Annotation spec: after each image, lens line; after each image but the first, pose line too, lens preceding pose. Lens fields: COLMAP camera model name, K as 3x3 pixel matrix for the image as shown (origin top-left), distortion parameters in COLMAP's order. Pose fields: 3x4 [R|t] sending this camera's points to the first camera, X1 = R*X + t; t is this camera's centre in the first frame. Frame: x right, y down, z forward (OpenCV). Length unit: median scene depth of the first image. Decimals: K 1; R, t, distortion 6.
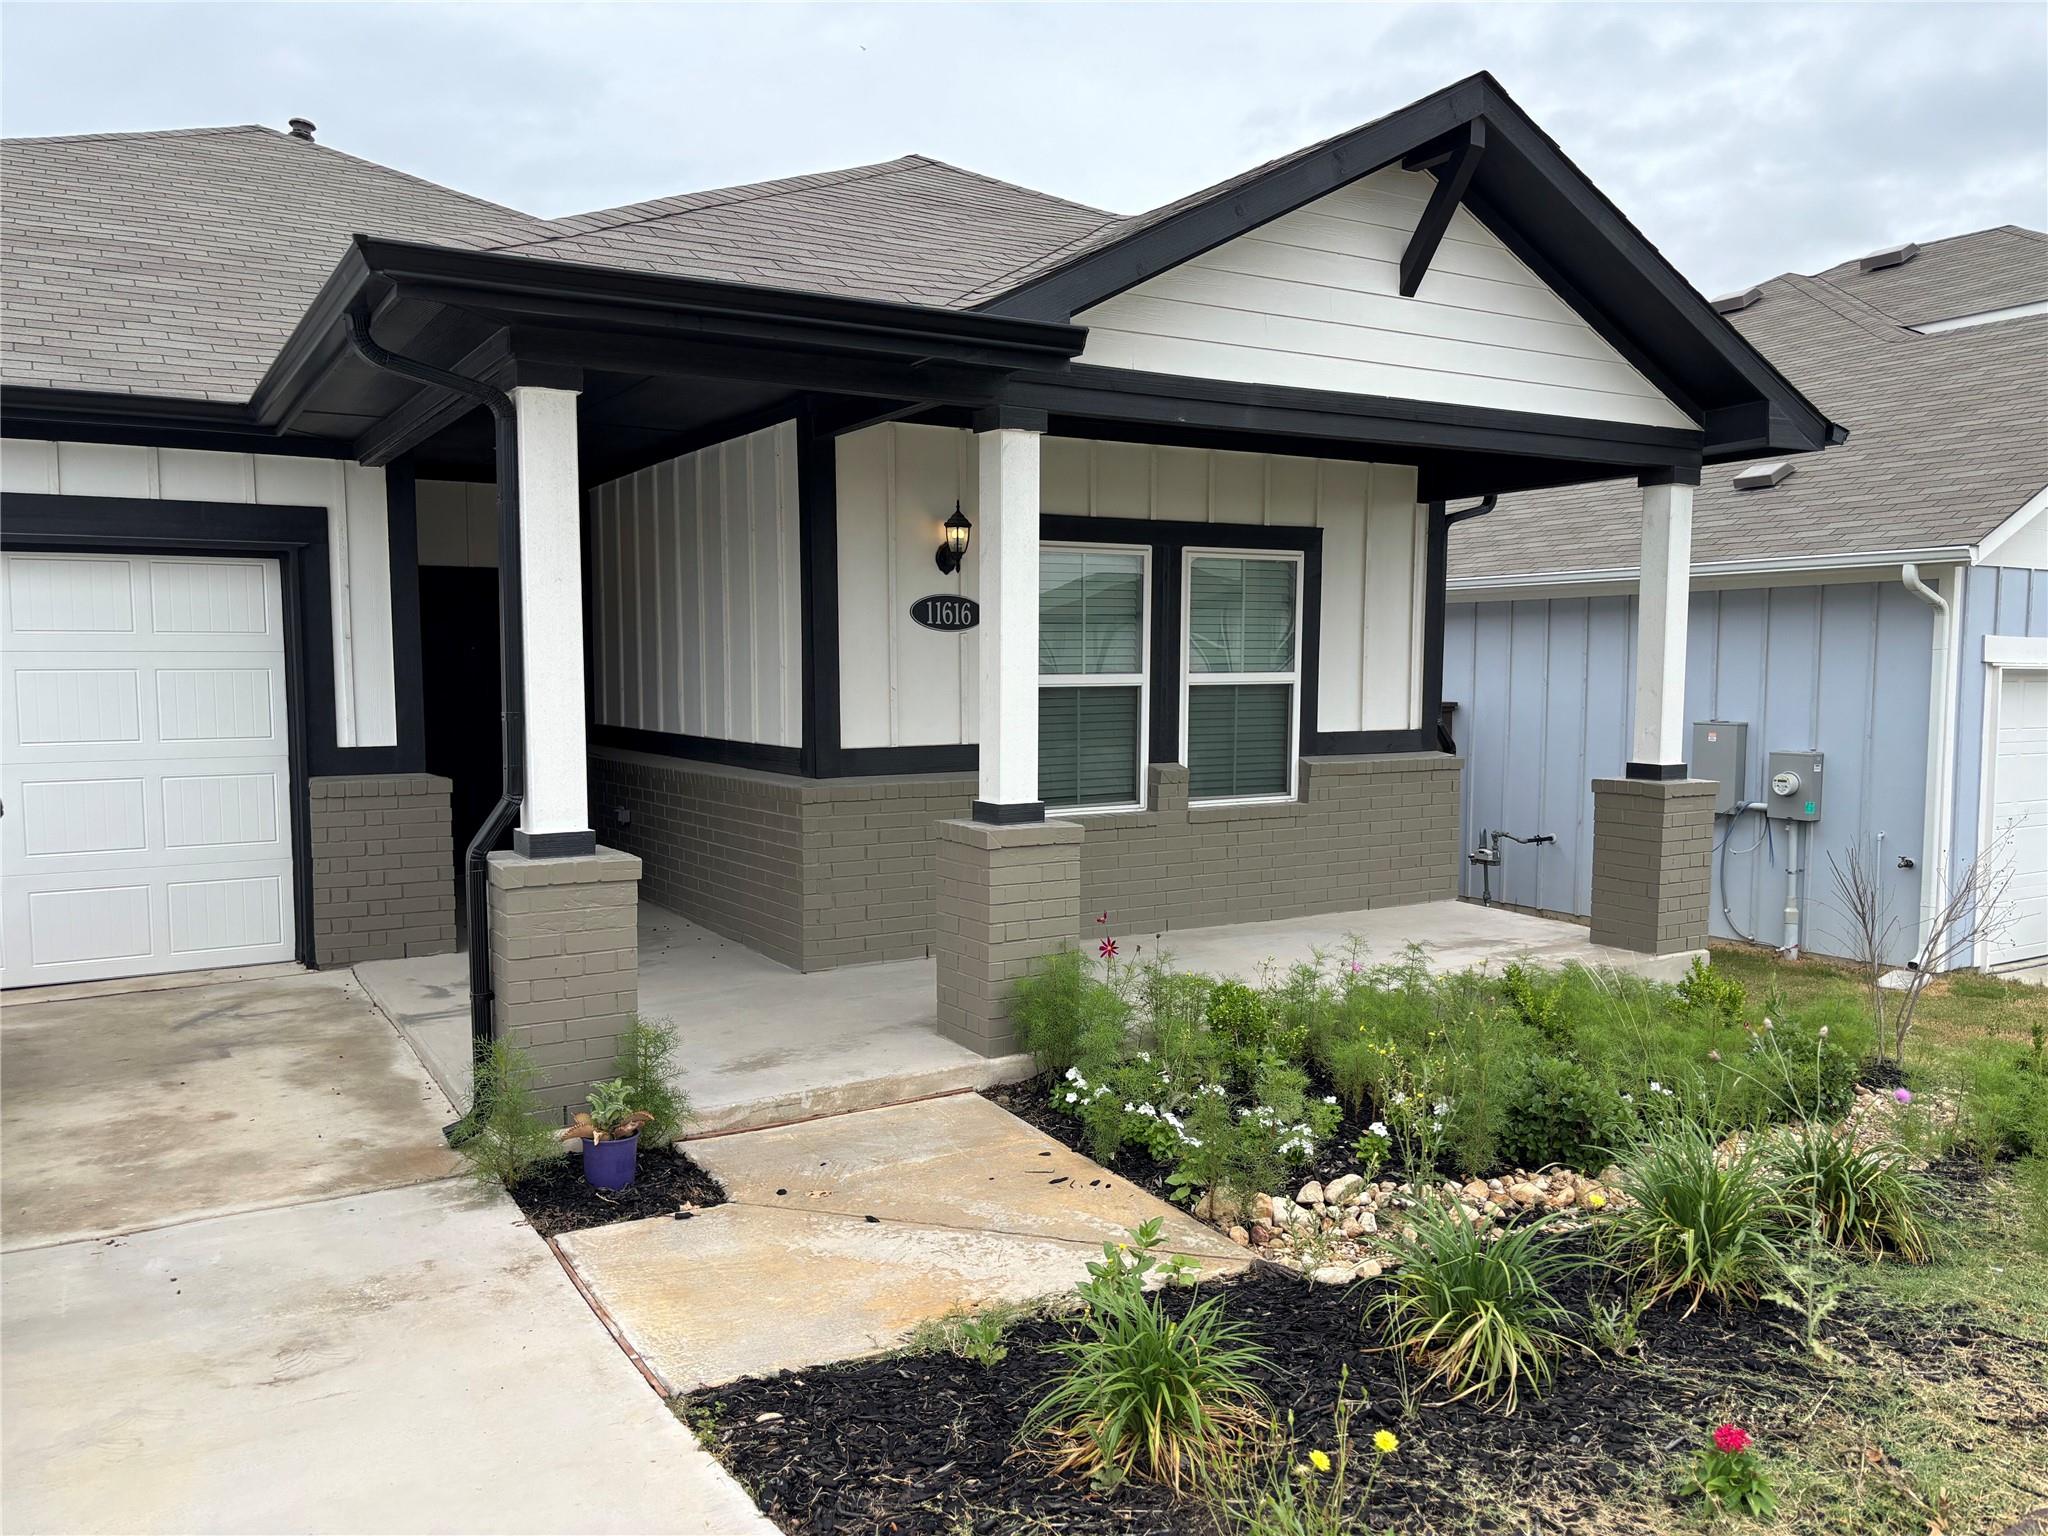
lens RADIAL K [[1543.1, 0, 1027.1], [0, 1543.1, 784.3], [0, 0, 1]] dist [-0.004905, -0.004698]
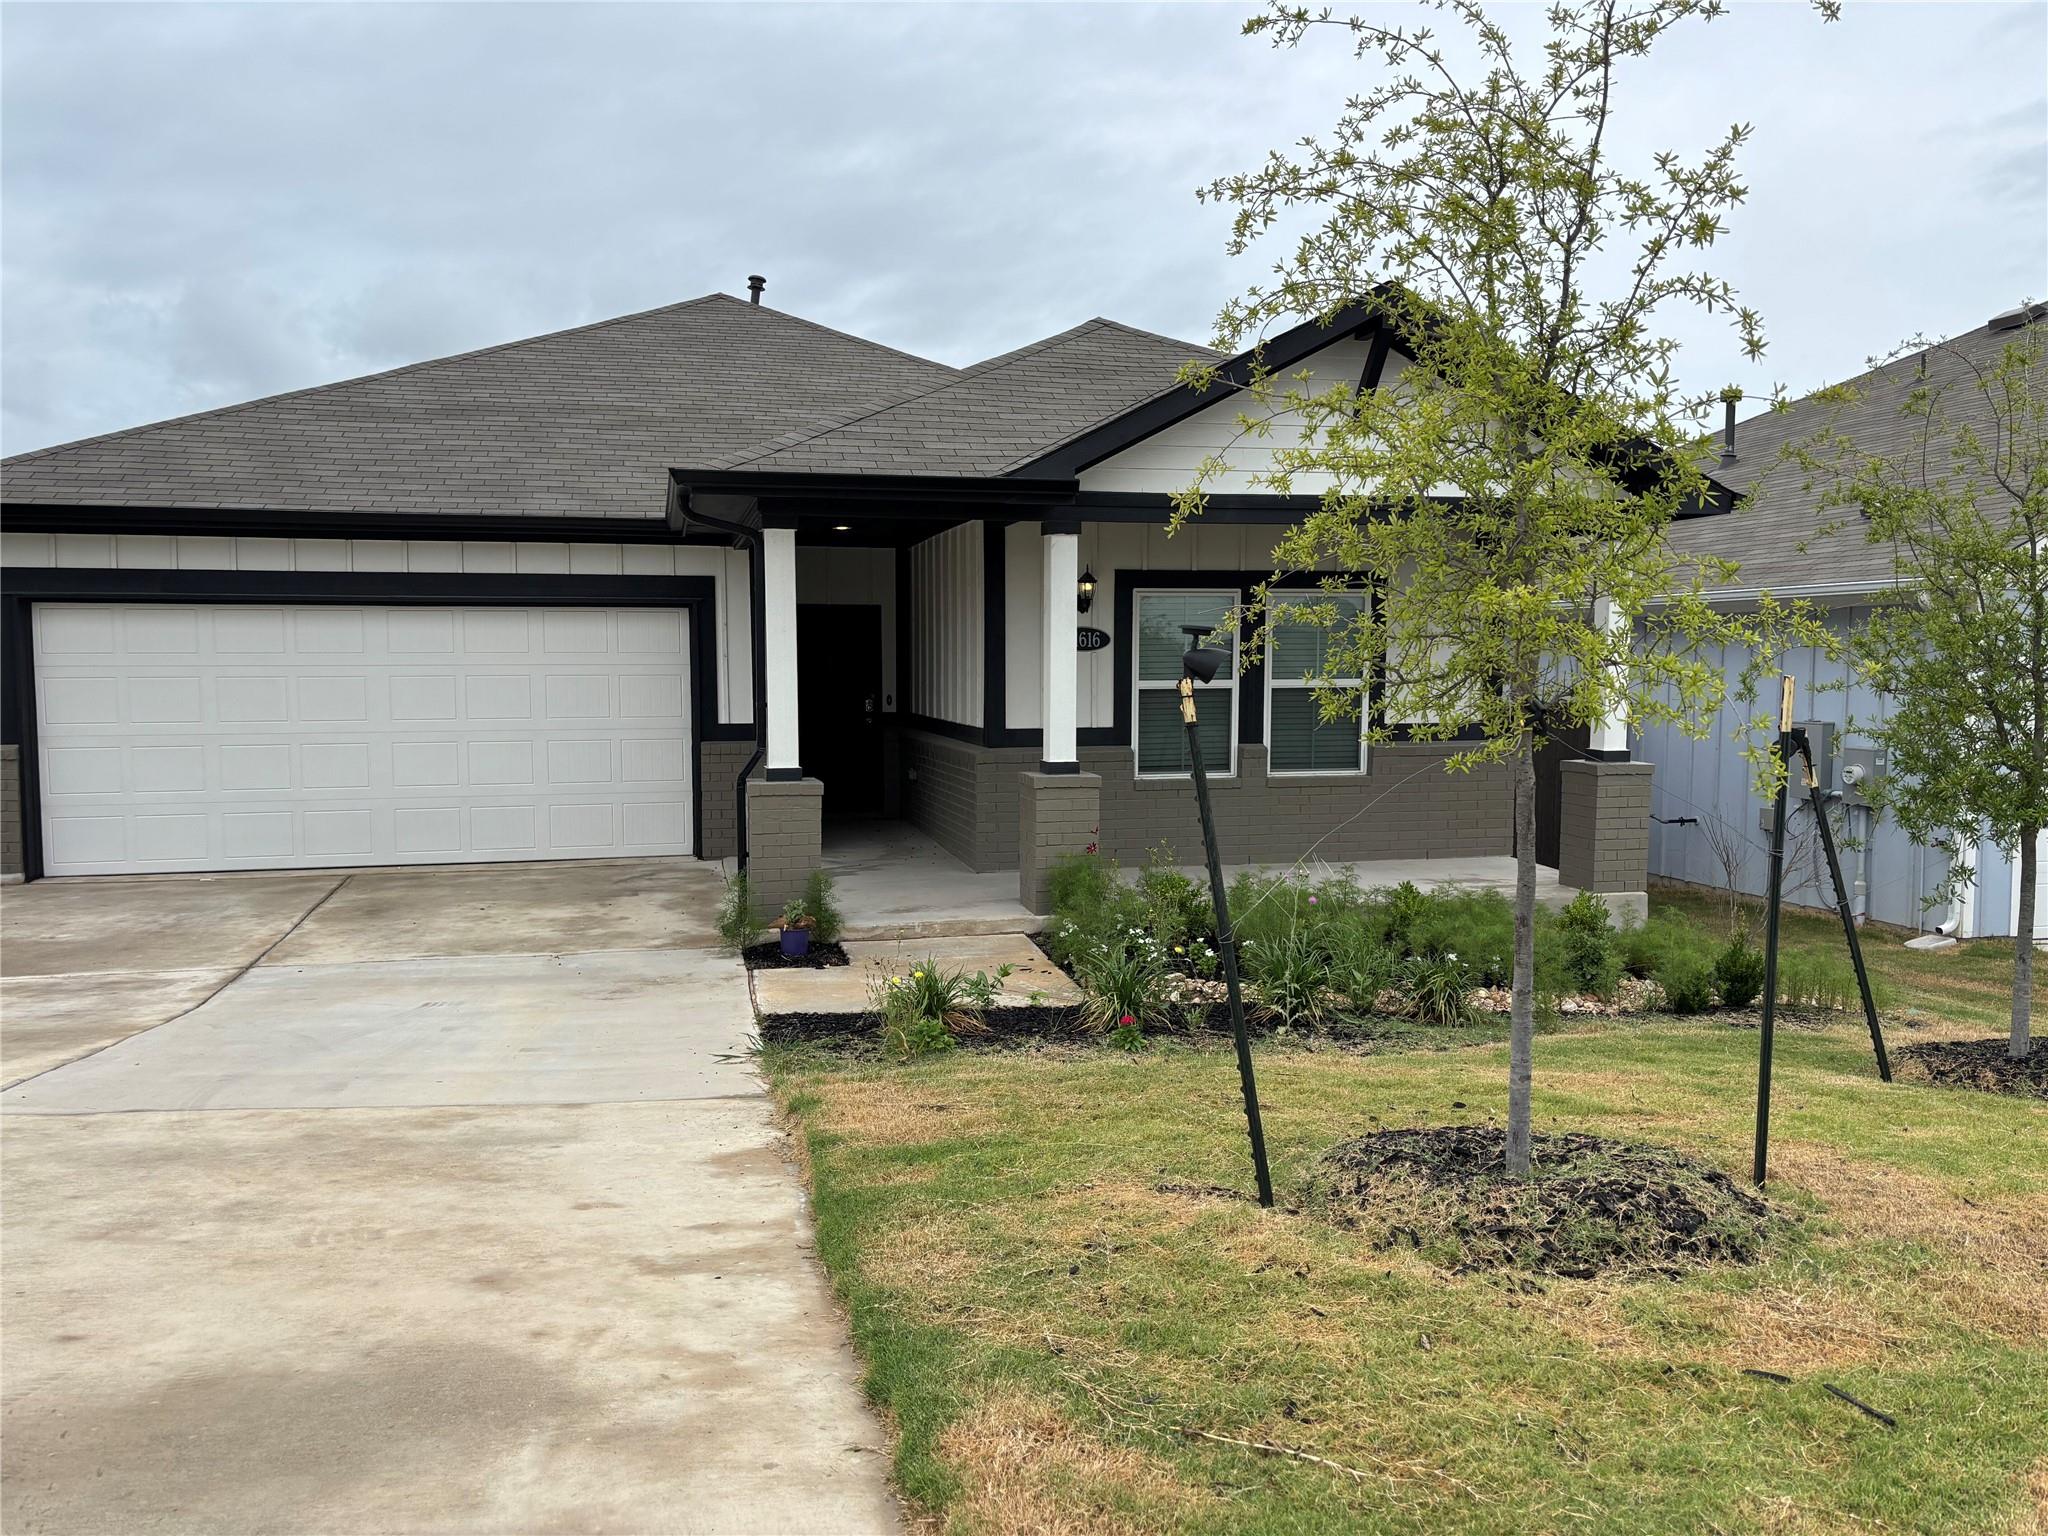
lens RADIAL K [[1543.1, 0, 1019.7], [0, 1543.1, 764.1], [0, 0, 1]] dist [-0.004905, -0.004698]
pose [[0.949908, 0.022005, -0.311754, 0.390546], [-0.025032, 0.999670, -0.005708, 0.021655], [0.311525, 0.013226, 0.950146, -0.478296]]
